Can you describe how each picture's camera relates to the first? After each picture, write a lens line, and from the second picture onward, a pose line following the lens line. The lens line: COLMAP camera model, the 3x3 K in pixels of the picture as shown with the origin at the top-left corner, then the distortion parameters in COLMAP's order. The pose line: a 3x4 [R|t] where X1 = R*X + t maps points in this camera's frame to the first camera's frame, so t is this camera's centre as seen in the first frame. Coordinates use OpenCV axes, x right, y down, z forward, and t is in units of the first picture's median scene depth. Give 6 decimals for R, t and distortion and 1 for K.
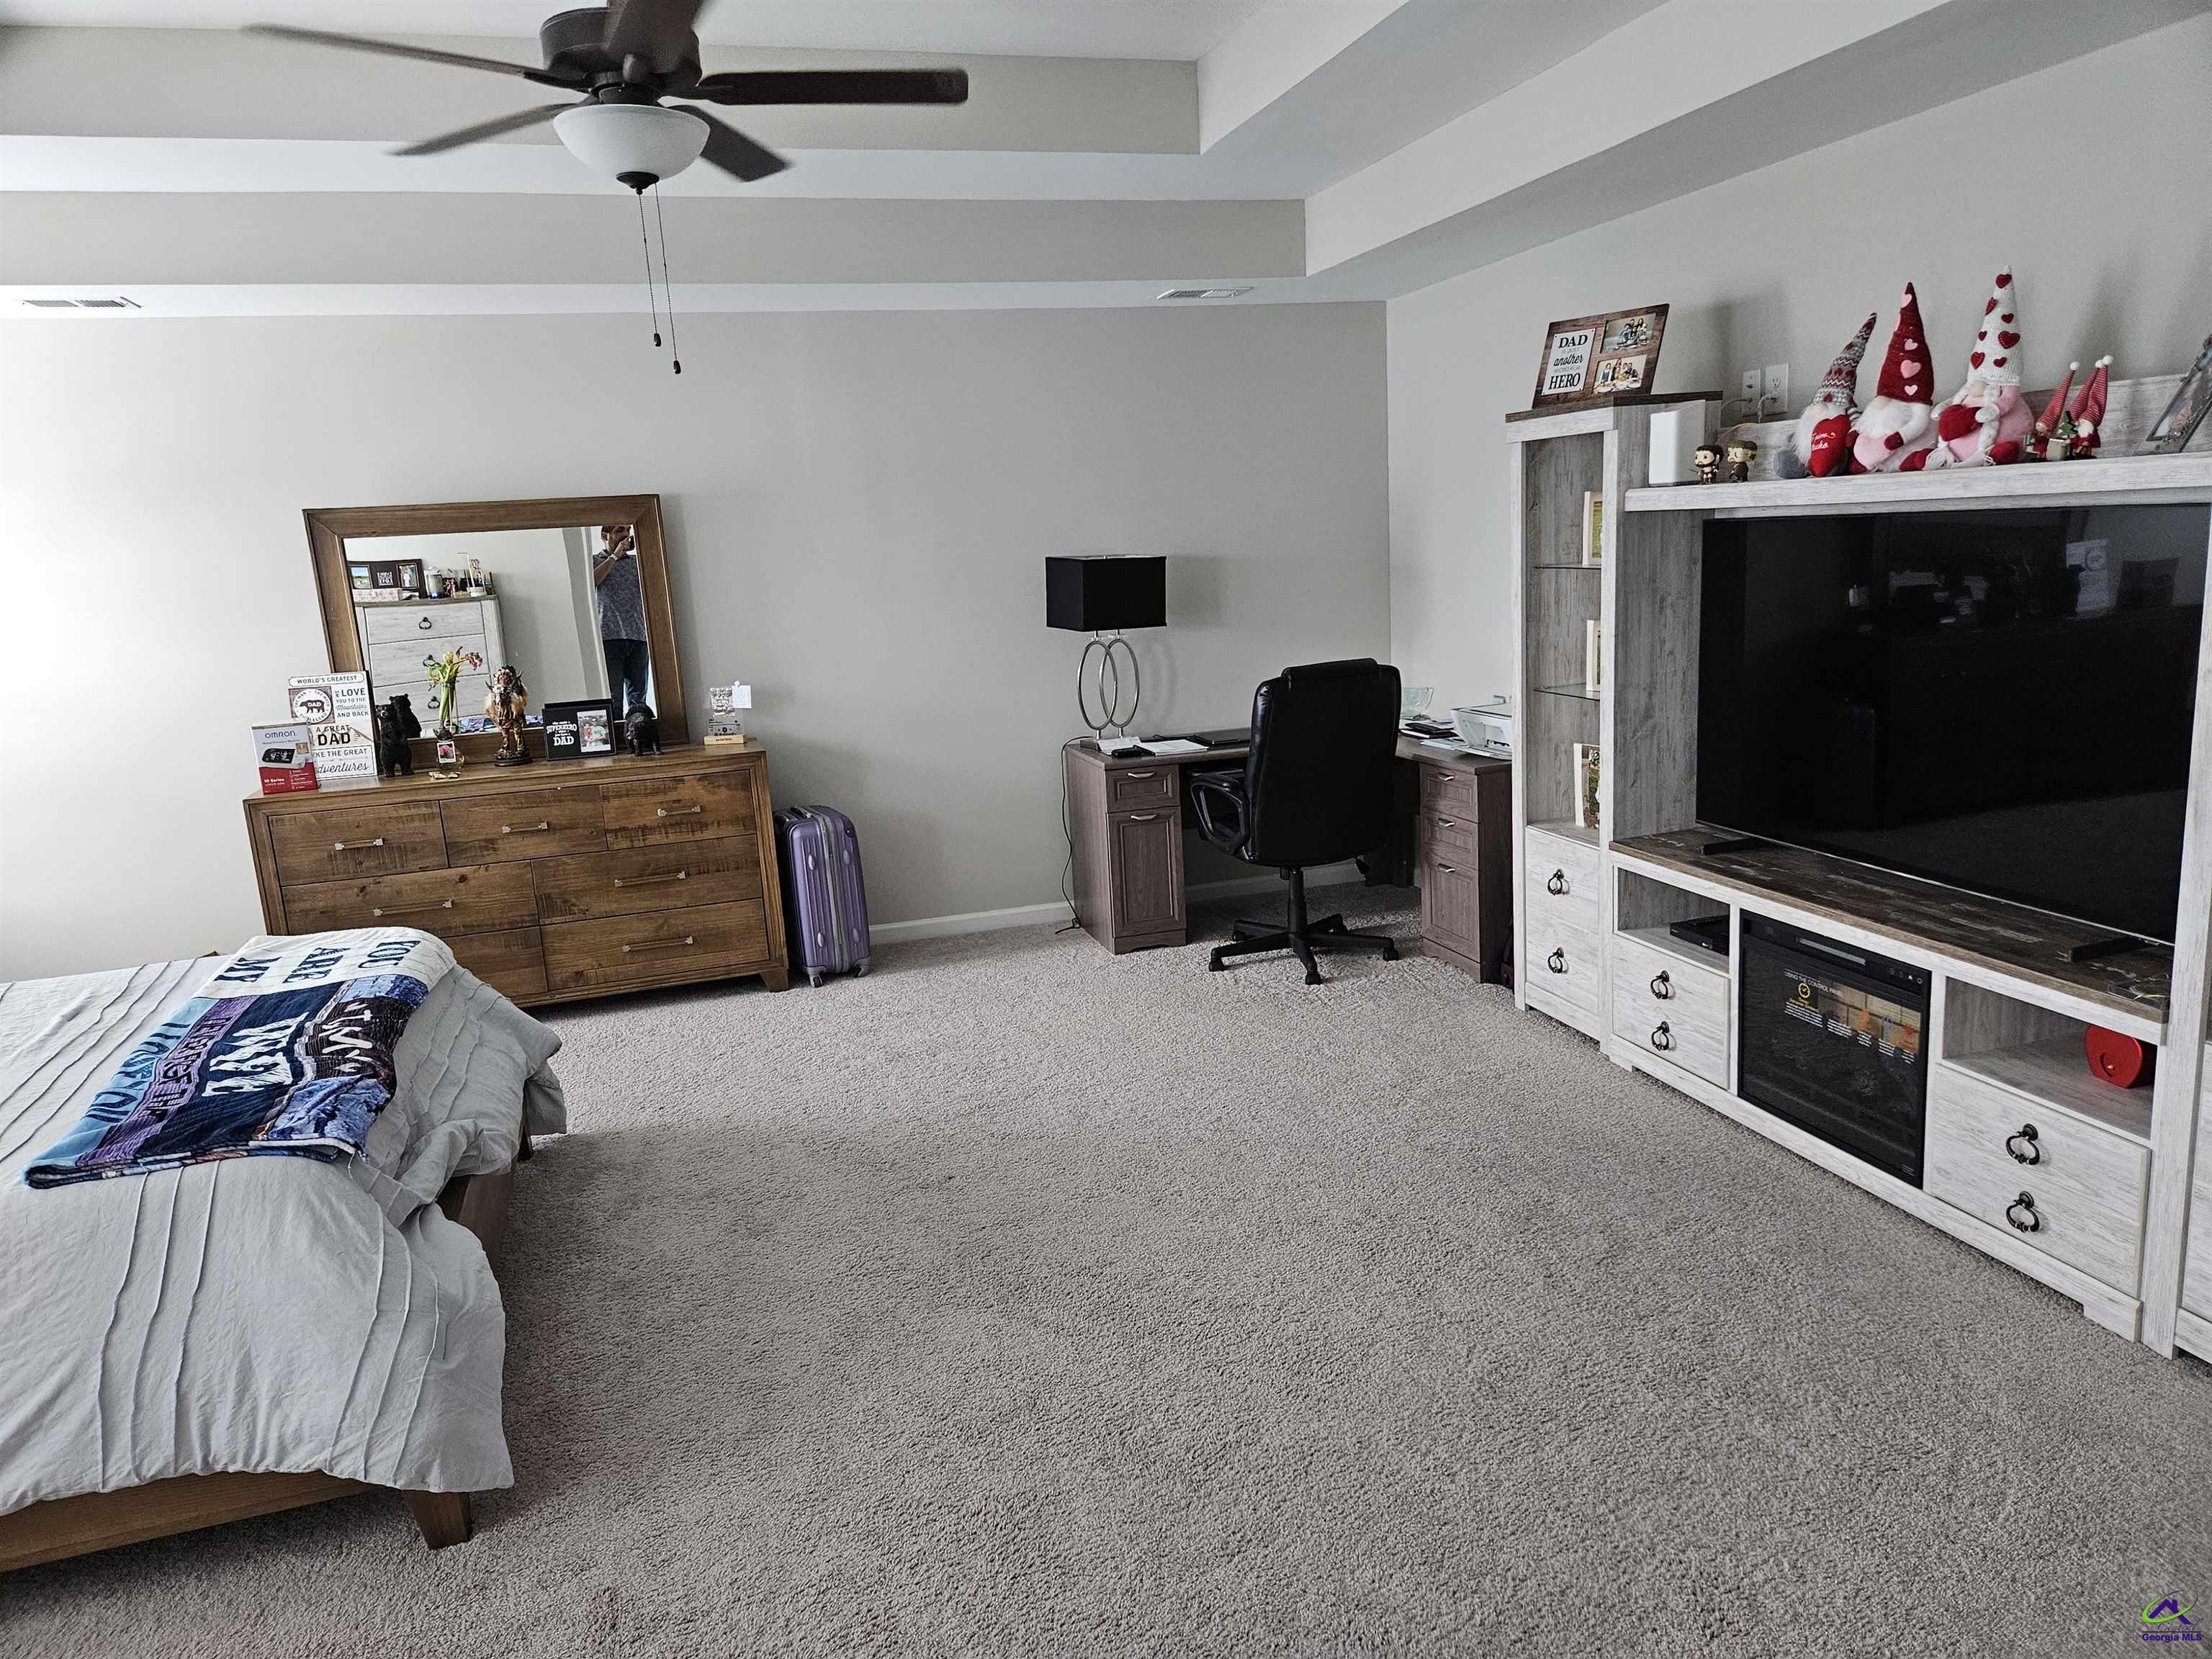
lens RADIAL K [[1472.1, 0, 1110.9], [0, 1472.1, 837.0], [0, 0, 1]] dist [0.069385, -0.053560]
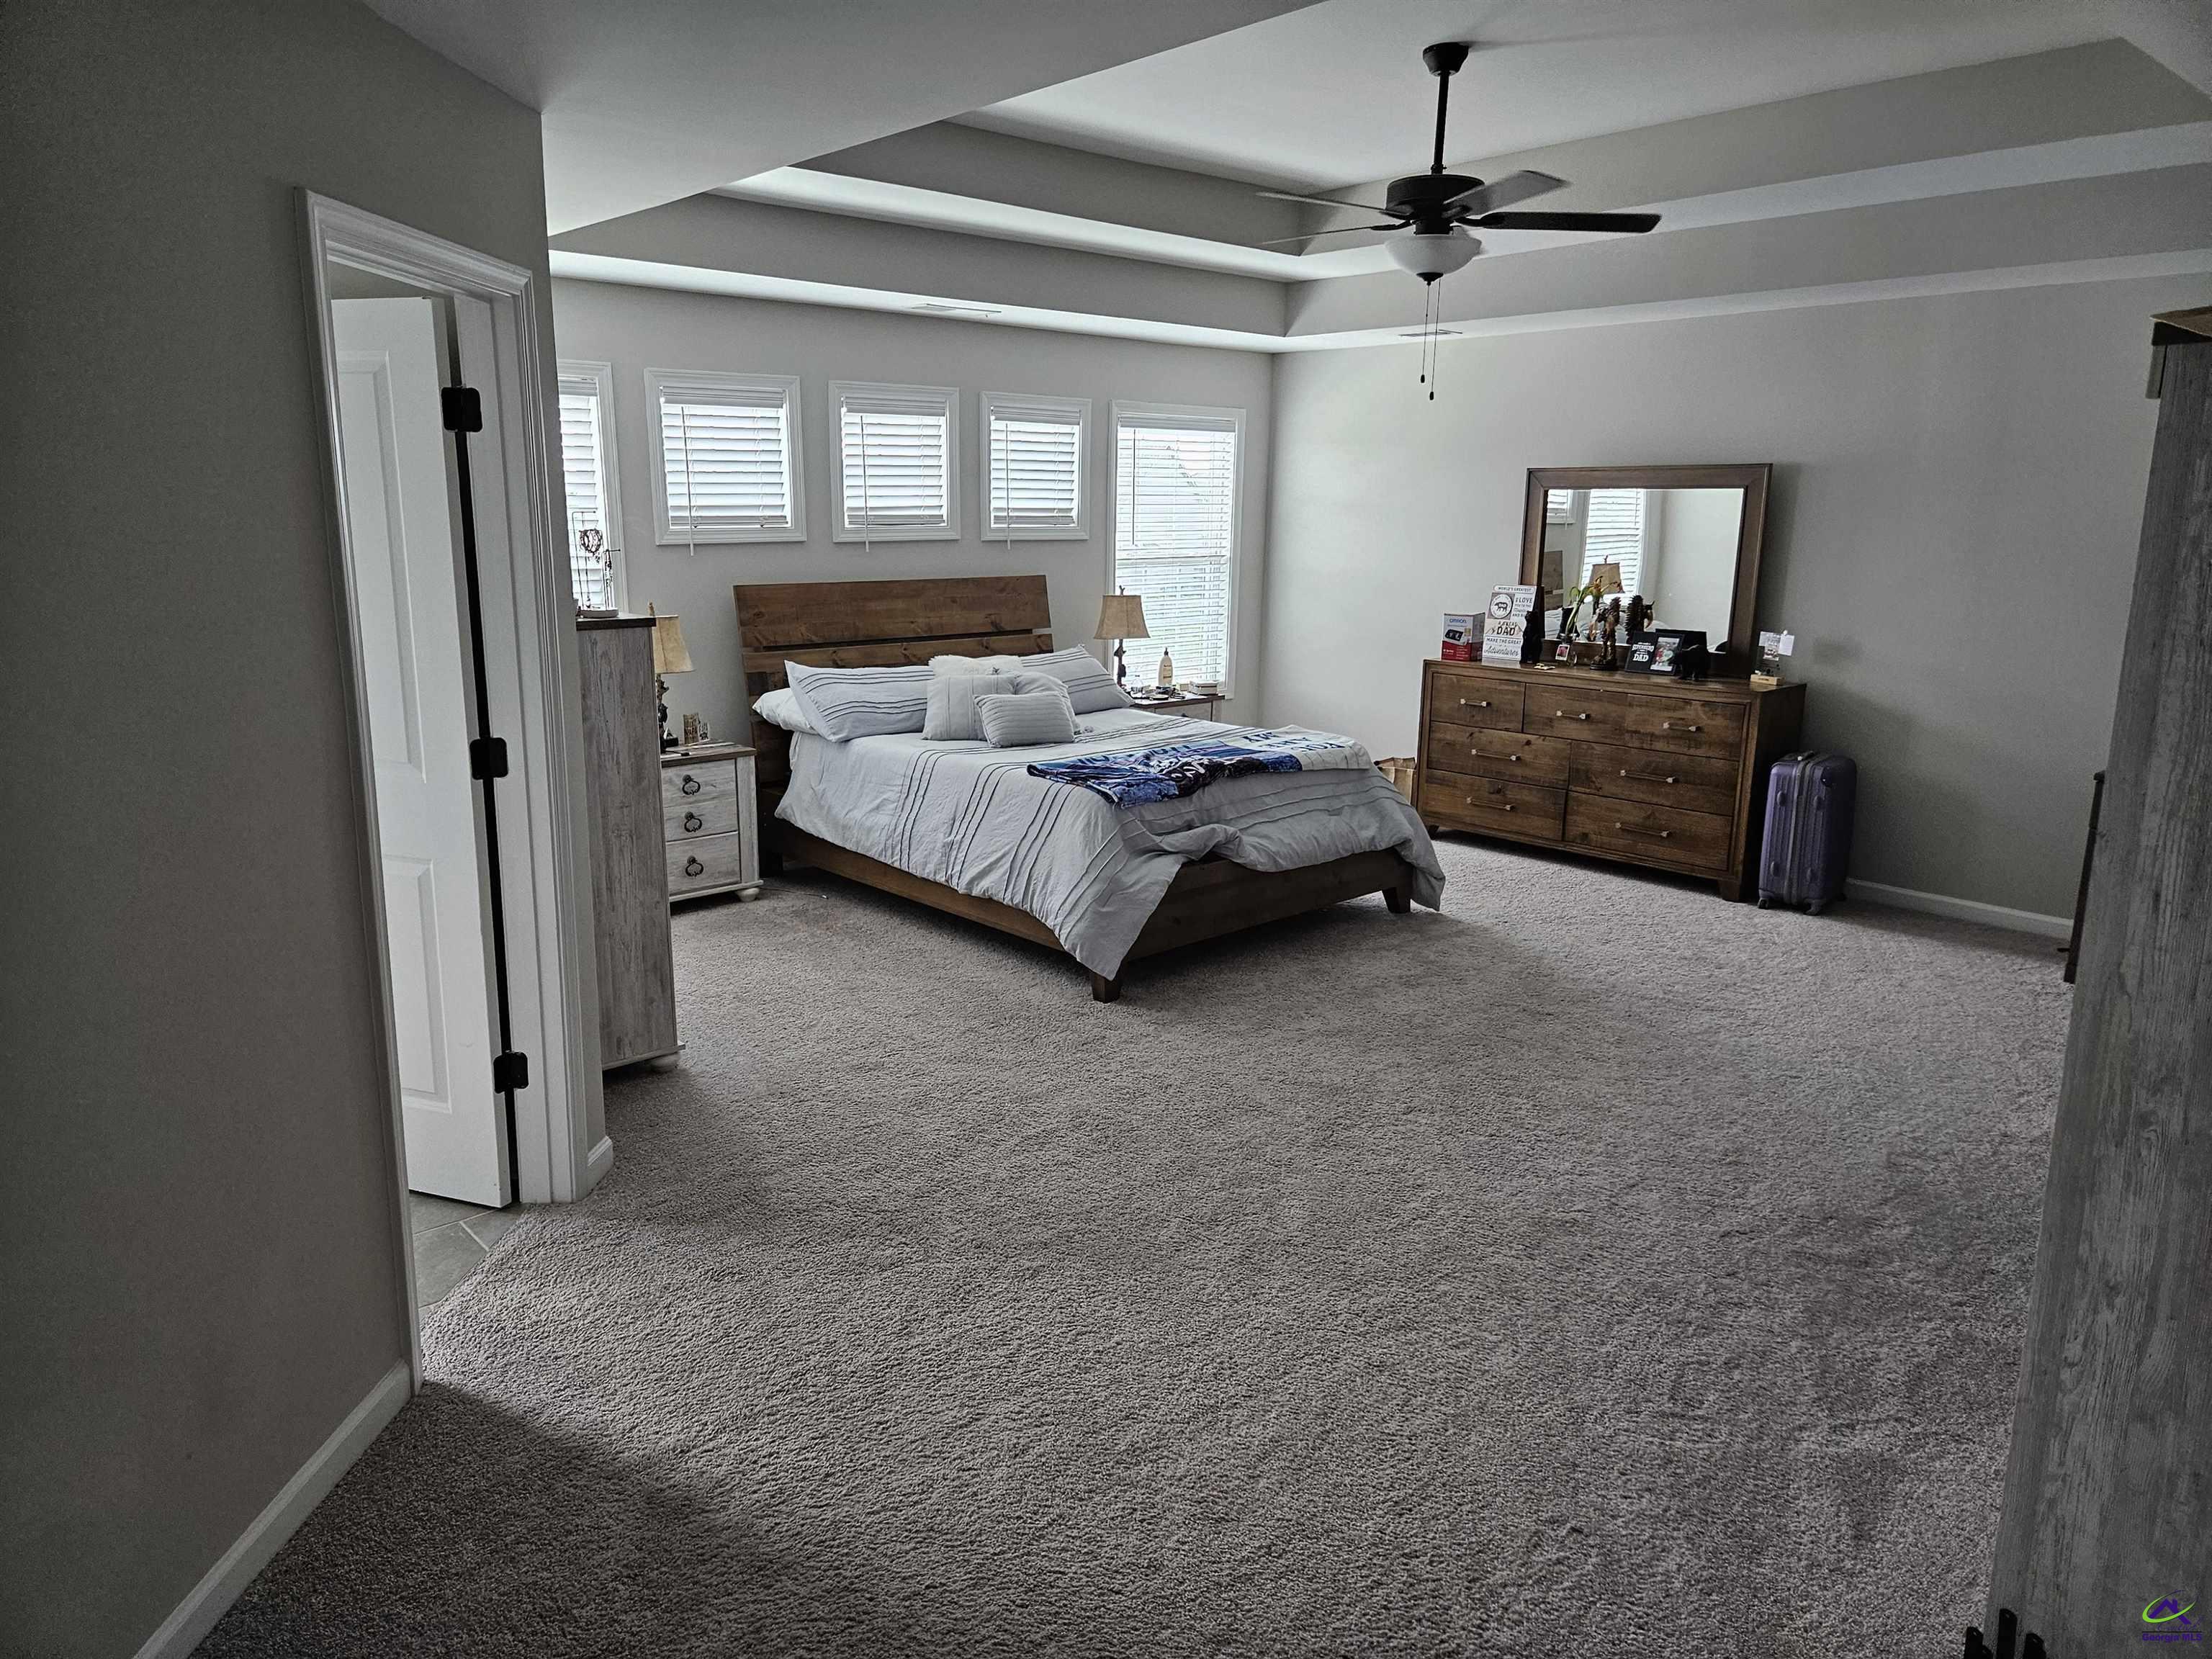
lens RADIAL K [[1472.1, 0, 1096.0], [0, 1472.1, 819.1], [0, 0, 1]] dist [0.069385, -0.053560]
pose [[0.424442, 0.251377, -0.869861, 0.589109], [-0.219864, 0.960550, 0.170304, -0.047962], [0.878355, 0.118967, 0.462967, 0.024912]]
